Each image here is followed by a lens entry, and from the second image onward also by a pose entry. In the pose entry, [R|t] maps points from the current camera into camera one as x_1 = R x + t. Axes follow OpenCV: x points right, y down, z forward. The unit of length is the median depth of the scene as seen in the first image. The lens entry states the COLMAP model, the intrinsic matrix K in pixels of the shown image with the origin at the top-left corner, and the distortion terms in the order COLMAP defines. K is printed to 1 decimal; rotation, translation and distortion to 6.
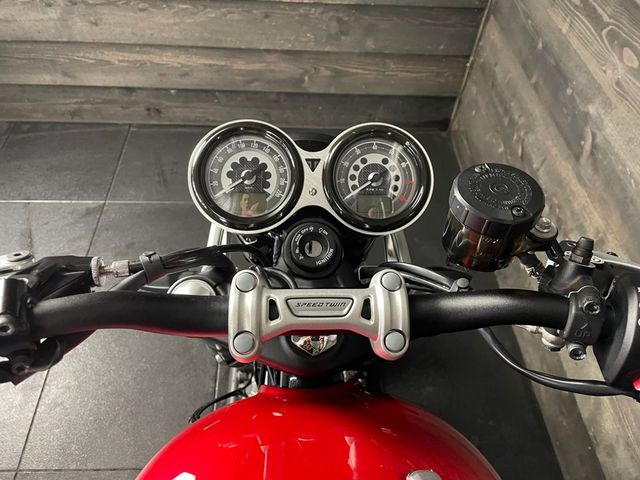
lens RADIAL K [[491.9, 0, 318.1], [0, 491.9, 235.4], [0, 0, 1]] dist [0.085409, -0.114948]
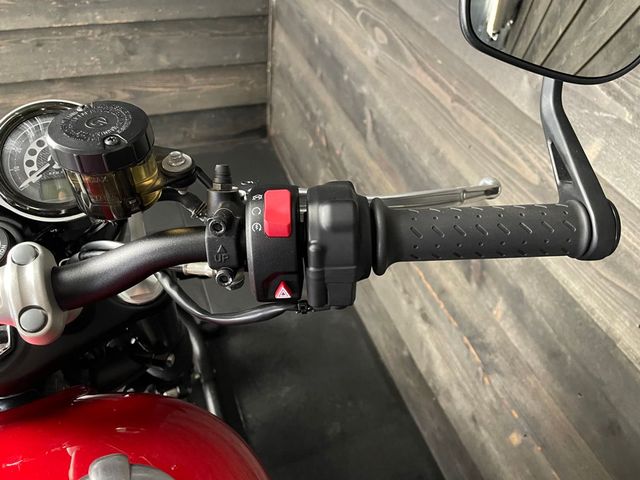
lens RADIAL K [[491.9, 0, 331.6], [0, 491.9, 236.3], [0, 0, 1]] dist [0.085409, -0.114948]
pose [[0.944982, -0.207818, 0.252627, 0.101174], [0.220512, 0.975120, -0.022690, 0.045967], [-0.241626, 0.077149, 0.967298, 0.004957]]
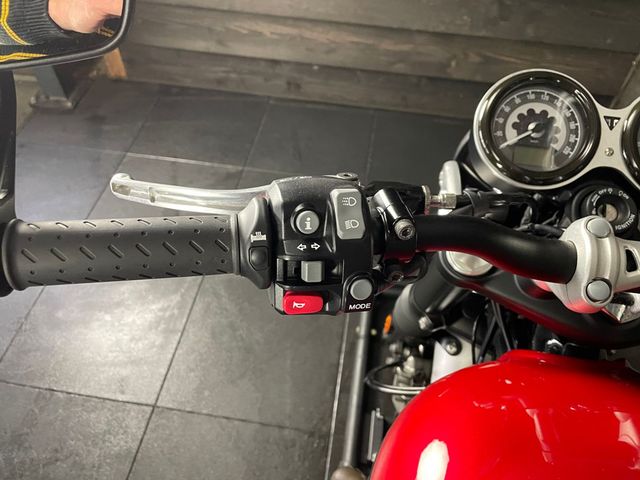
lens RADIAL K [[491.9, 0, 322.9], [0, 491.9, 238.3], [0, 0, 1]] dist [0.085409, -0.114948]
pose [[0.981889, 0.127095, -0.140504, -0.101870], [-0.124581, 0.991853, 0.026584, 0.030019], [0.142738, -0.008598, 0.989723, -0.000758]]
